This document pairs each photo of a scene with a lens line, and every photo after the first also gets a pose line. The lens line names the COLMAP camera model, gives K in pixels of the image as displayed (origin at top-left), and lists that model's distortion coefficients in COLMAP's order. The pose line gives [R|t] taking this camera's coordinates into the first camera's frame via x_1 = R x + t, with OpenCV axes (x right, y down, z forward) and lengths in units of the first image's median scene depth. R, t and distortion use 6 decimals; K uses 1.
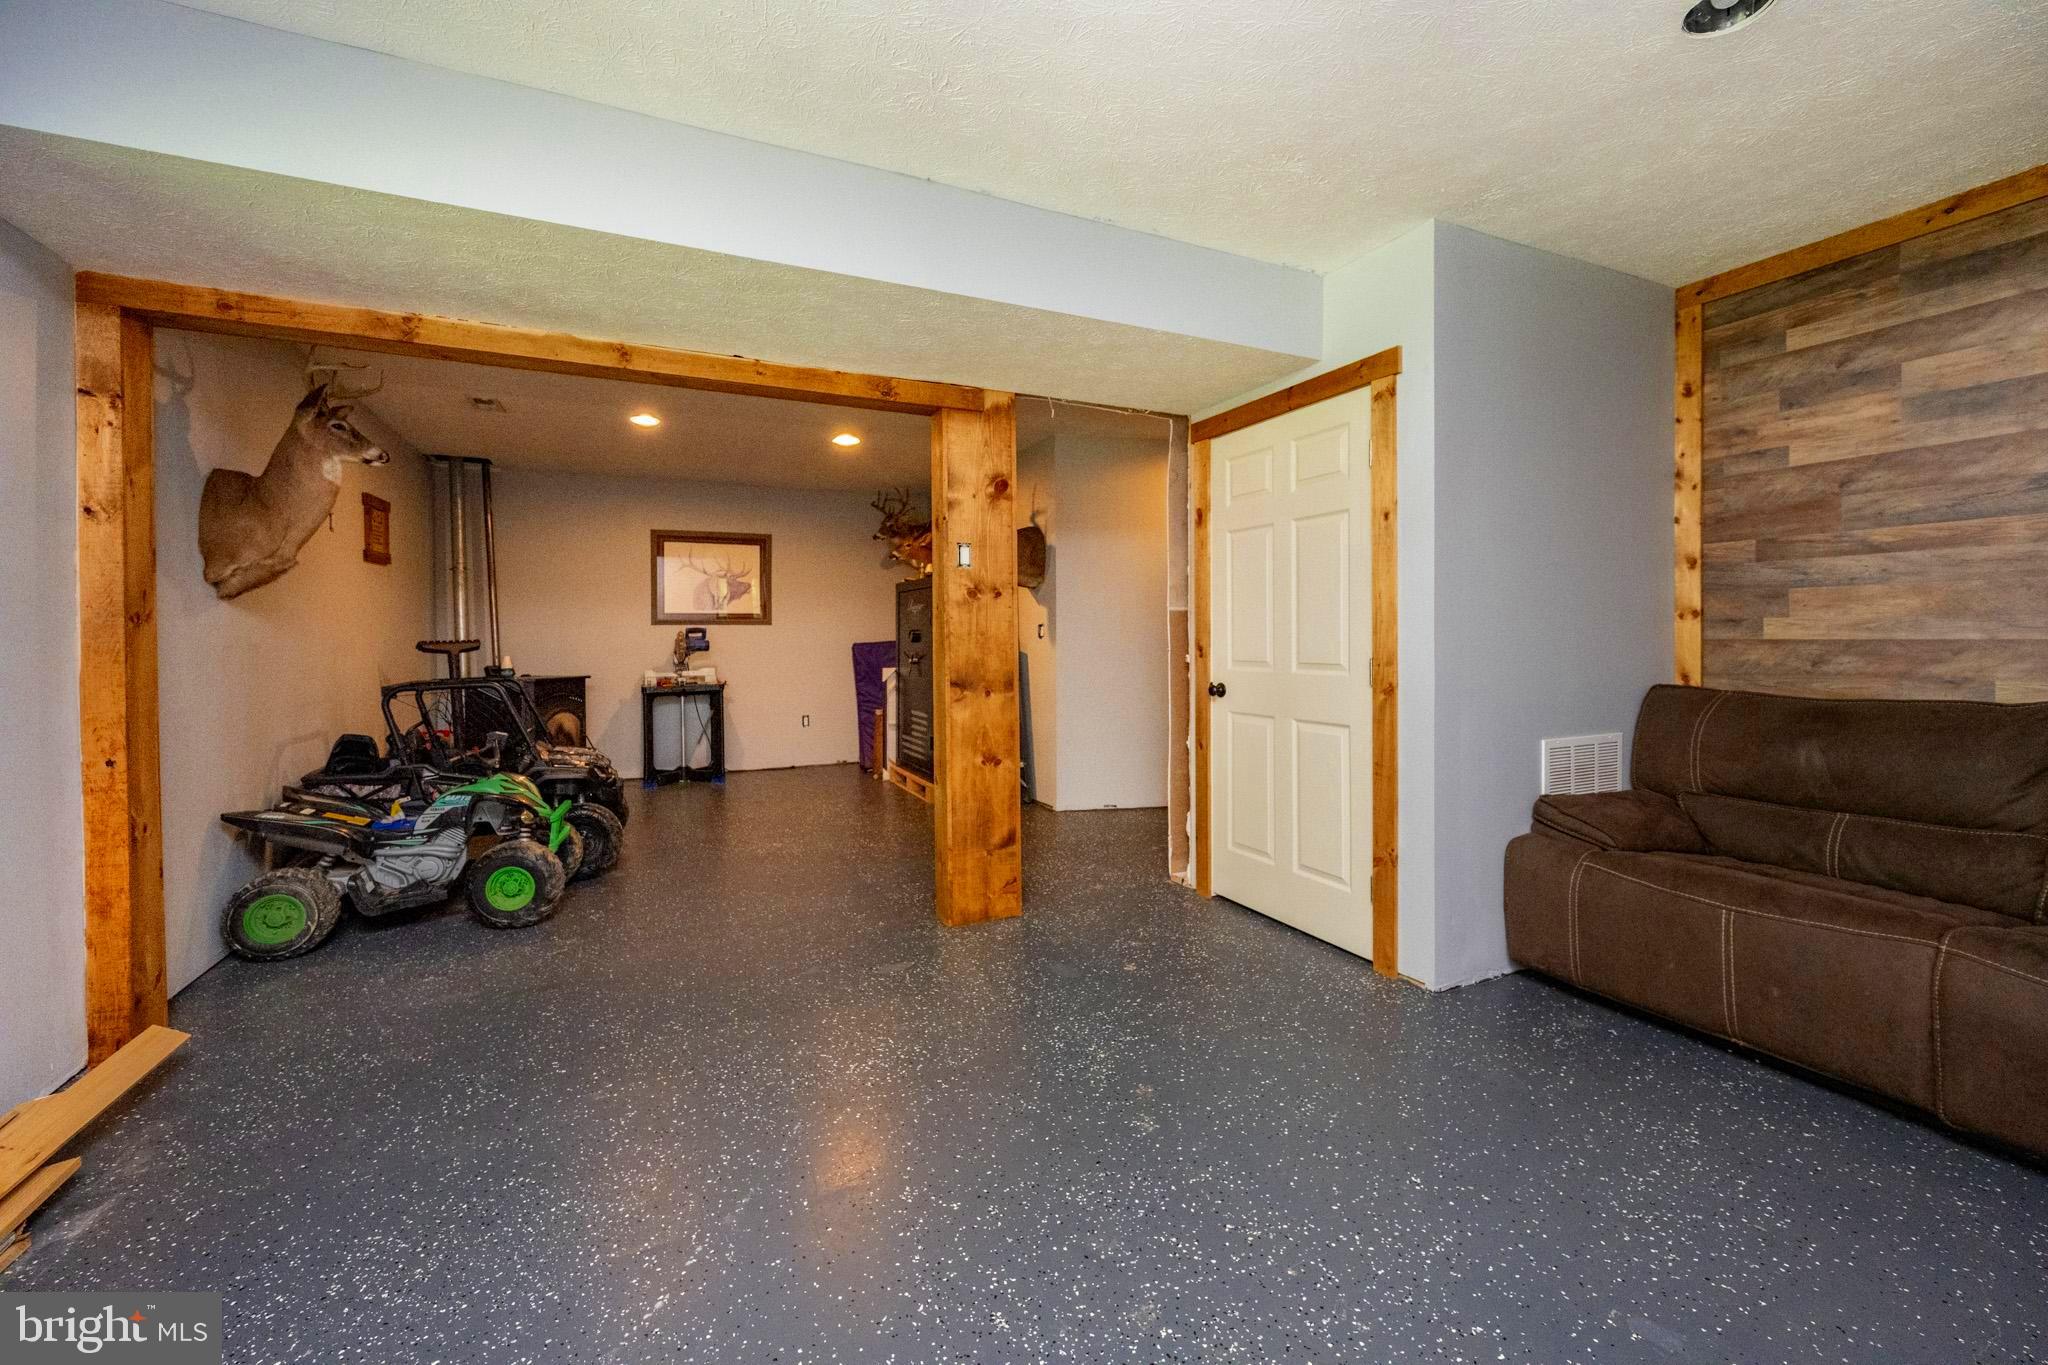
lens RADIAL K [[836.8, 0, 1025.6], [0, 836.8, 644.9], [0, 0, 1]] dist [-0.001001, 0.001264]
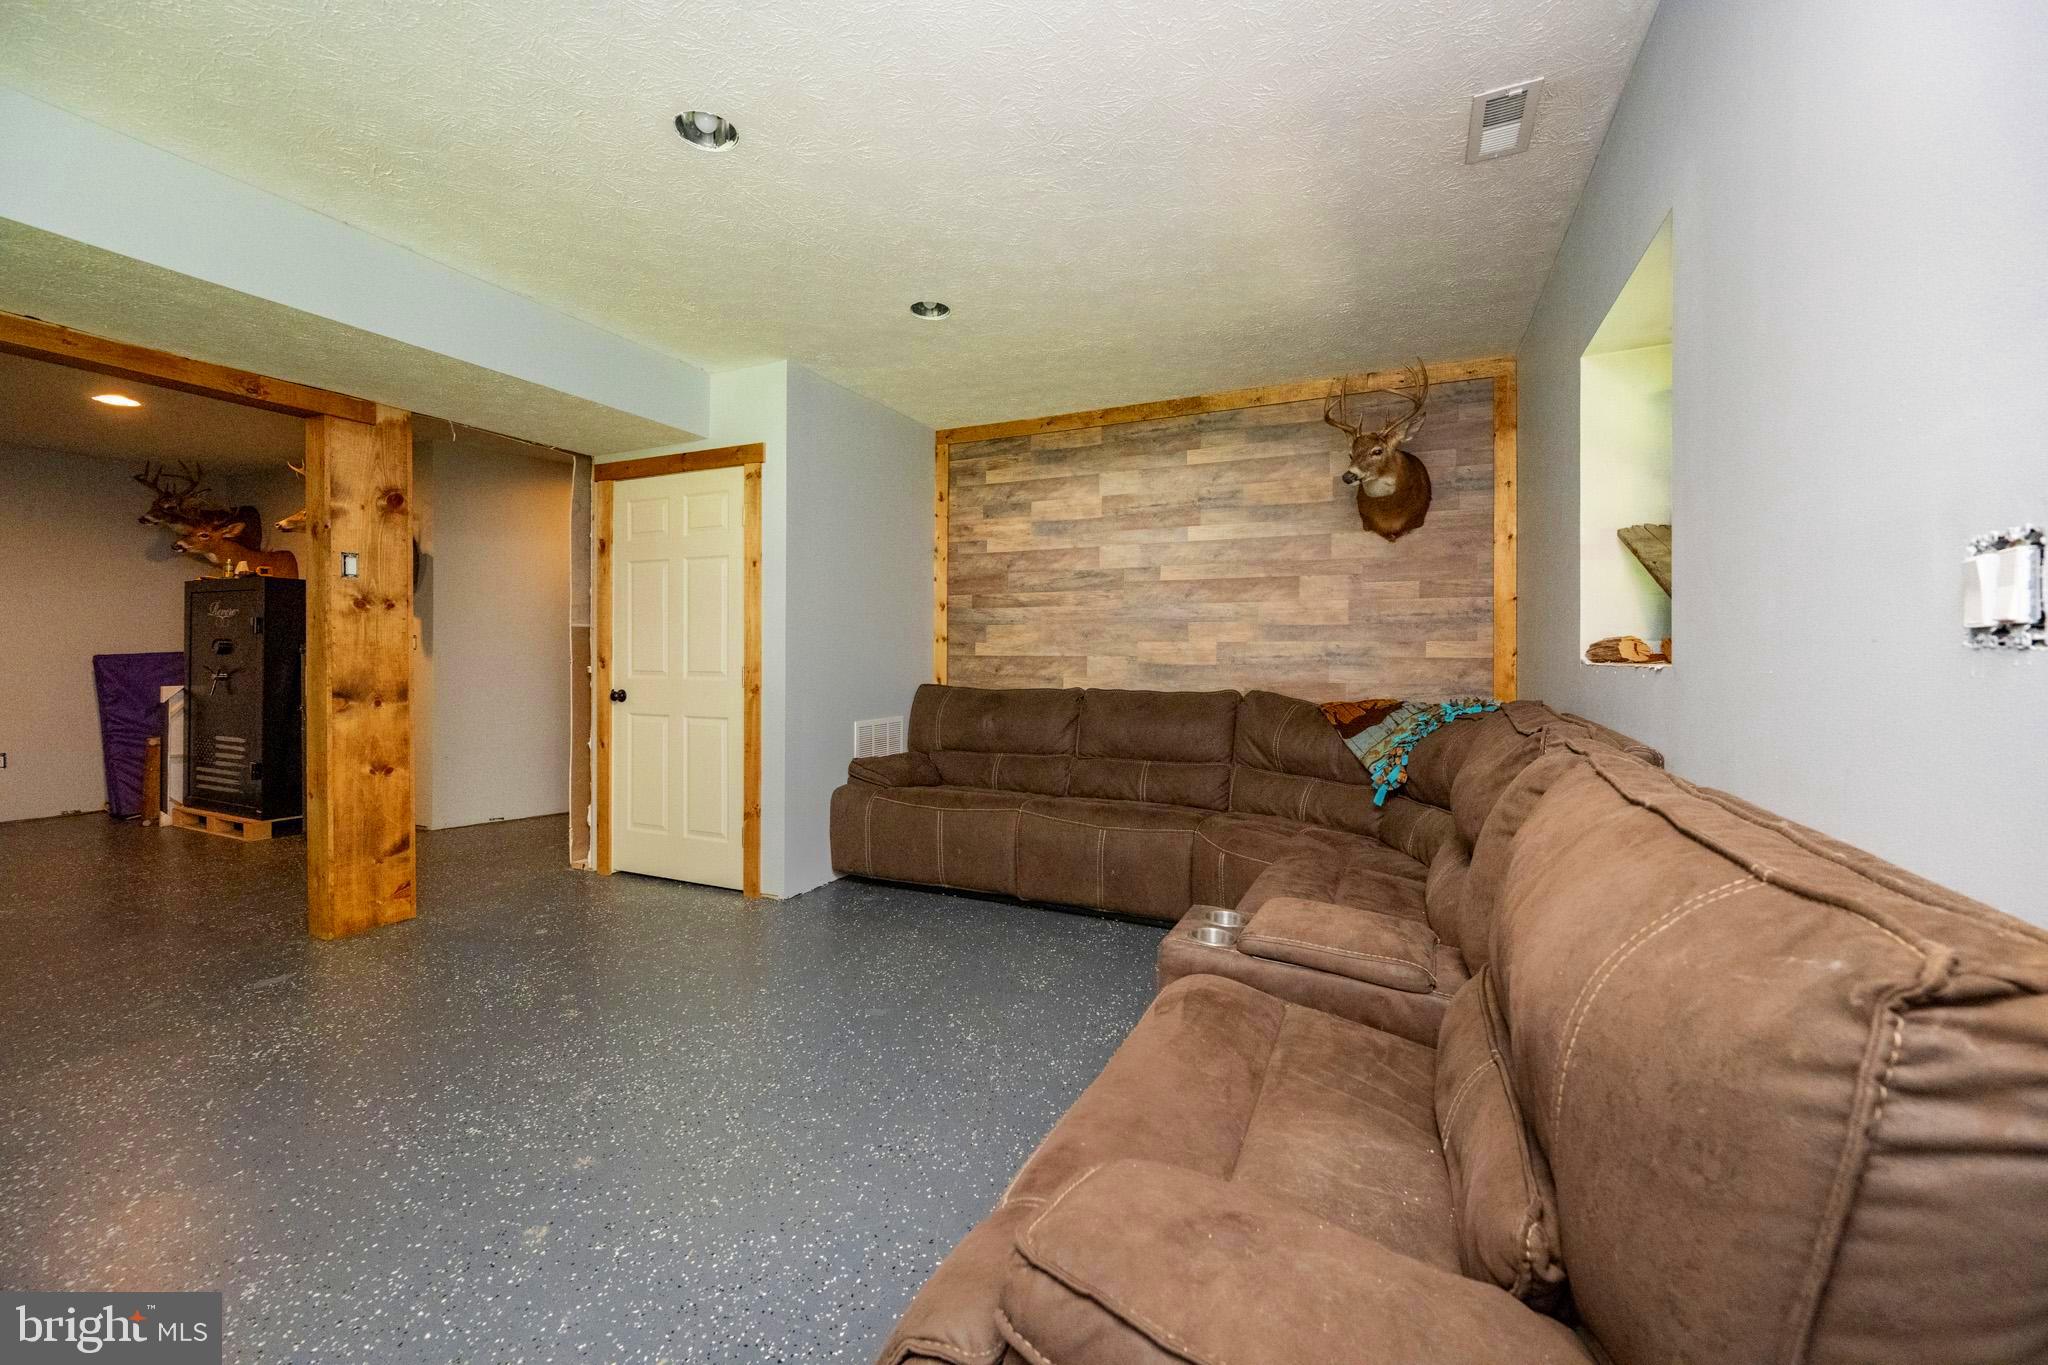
lens RADIAL K [[836.8, 0, 1002.4], [0, 836.8, 658.8], [0, 0, 1]] dist [-0.001001, 0.001264]
pose [[0.780183, 0.006500, 0.625518, -0.097070], [-0.003469, 0.999976, -0.006064, 0.008330], [-0.625542, 0.002562, 0.780186, -0.288197]]
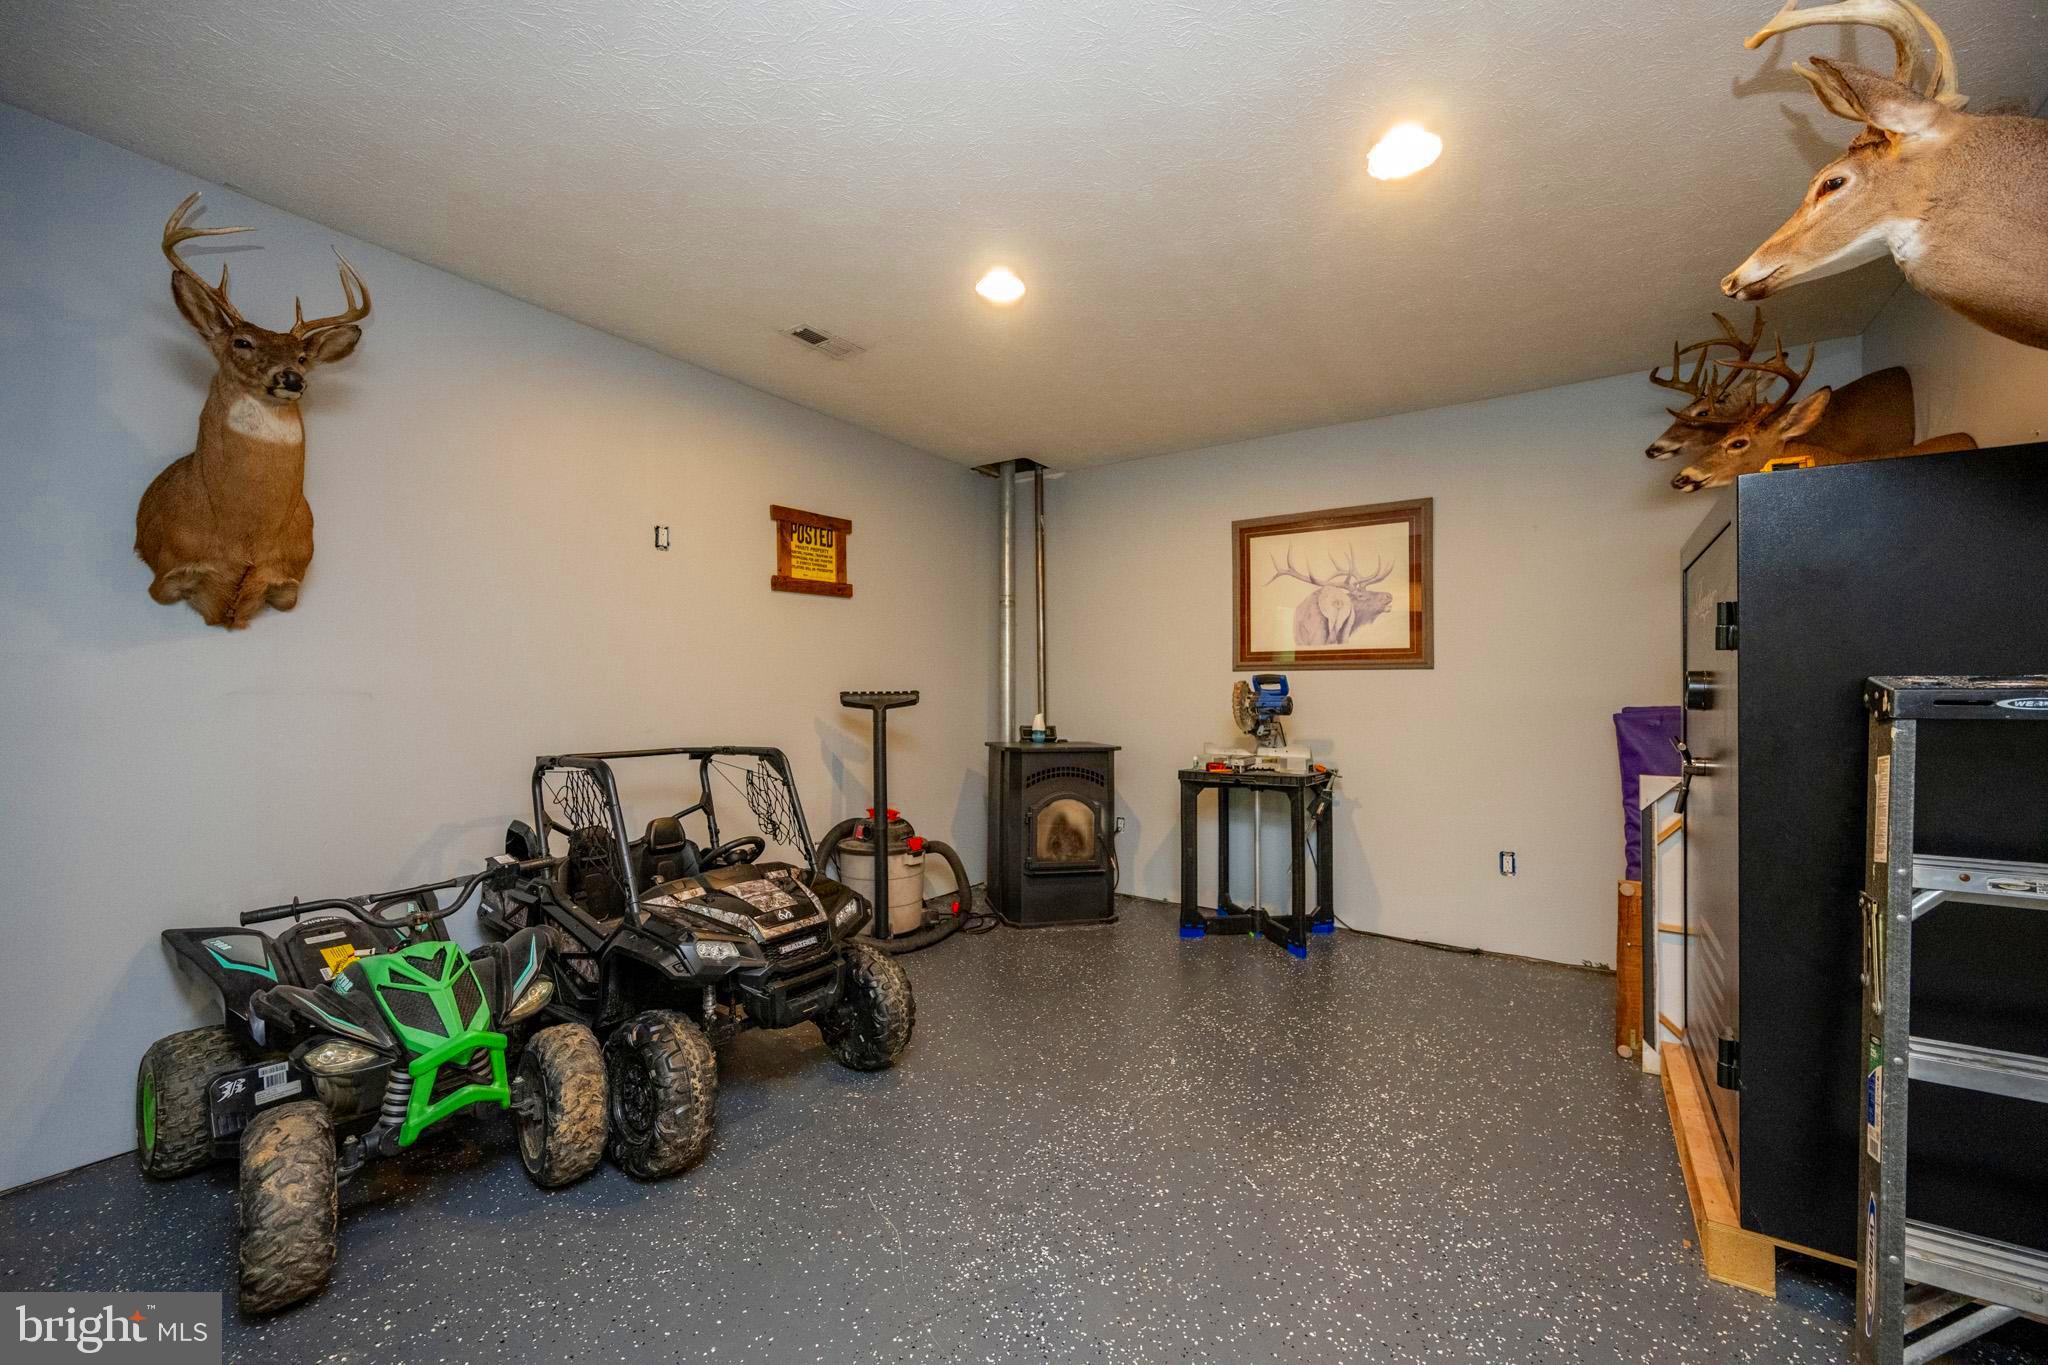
lens RADIAL K [[836.8, 0, 1004.2], [0, 836.8, 673.6], [0, 0, 1]] dist [-0.001001, 0.001264]
pose [[0.523475, -0.015091, -0.851907, 0.007446], [-0.016849, 0.999464, -0.028058, -0.004164], [0.851874, 0.029042, 0.522940, 1.229239]]
